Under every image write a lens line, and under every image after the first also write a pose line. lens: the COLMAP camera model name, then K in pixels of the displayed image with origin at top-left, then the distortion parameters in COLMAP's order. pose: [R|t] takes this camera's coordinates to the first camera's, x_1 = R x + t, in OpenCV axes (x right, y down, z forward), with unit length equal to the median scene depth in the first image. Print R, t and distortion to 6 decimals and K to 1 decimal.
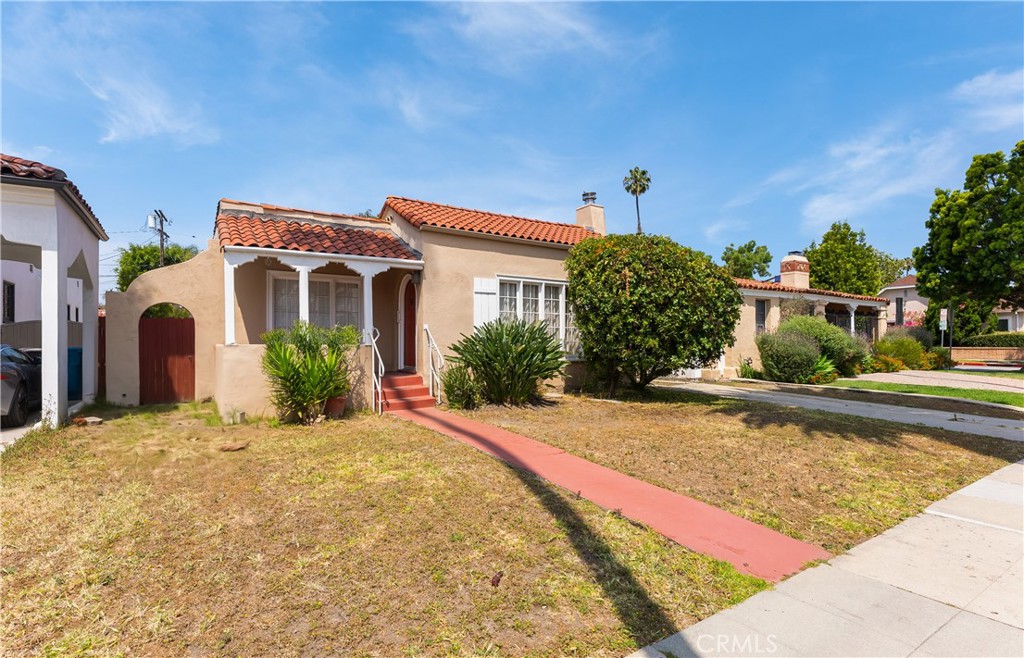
lens RADIAL K [[483.0, 0, 512.0], [0, 483.0, 329.0], [0, 0, 1]] dist [0.003024, 0.000189]
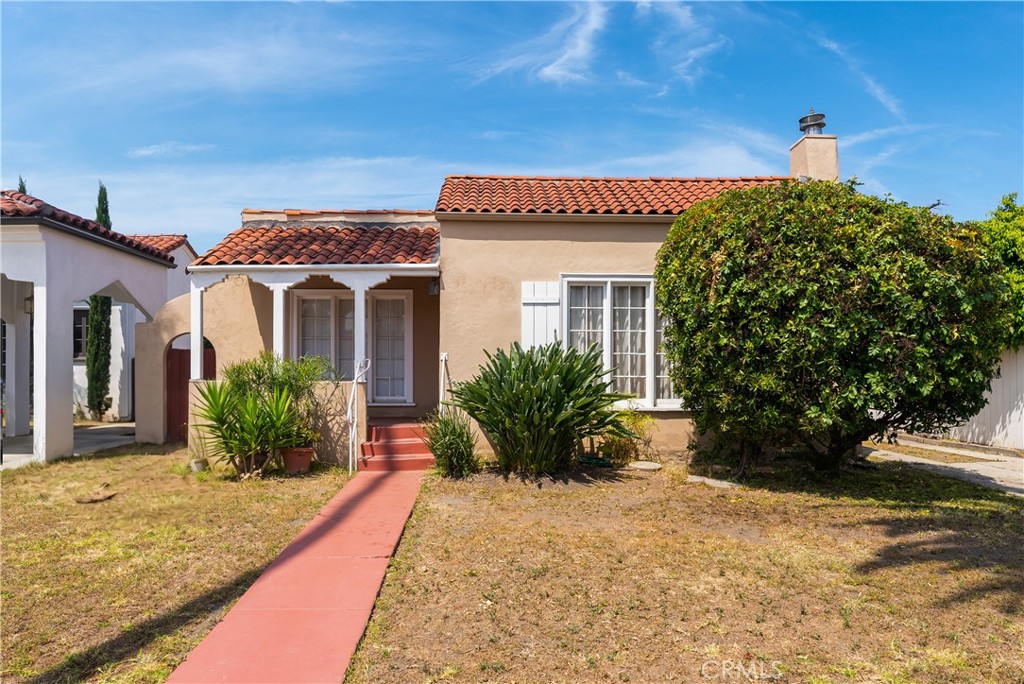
lens RADIAL K [[691.8, 0, 510.5], [0, 691.8, 355.7], [0, 0, 1]] dist [0.003131, 0.001675]
pose [[0.861771, -0.010687, -0.507185, 0.438357], [0.012093, 0.999927, -0.000522, -0.004019], [0.507153, -0.005683, 0.861837, 0.184794]]
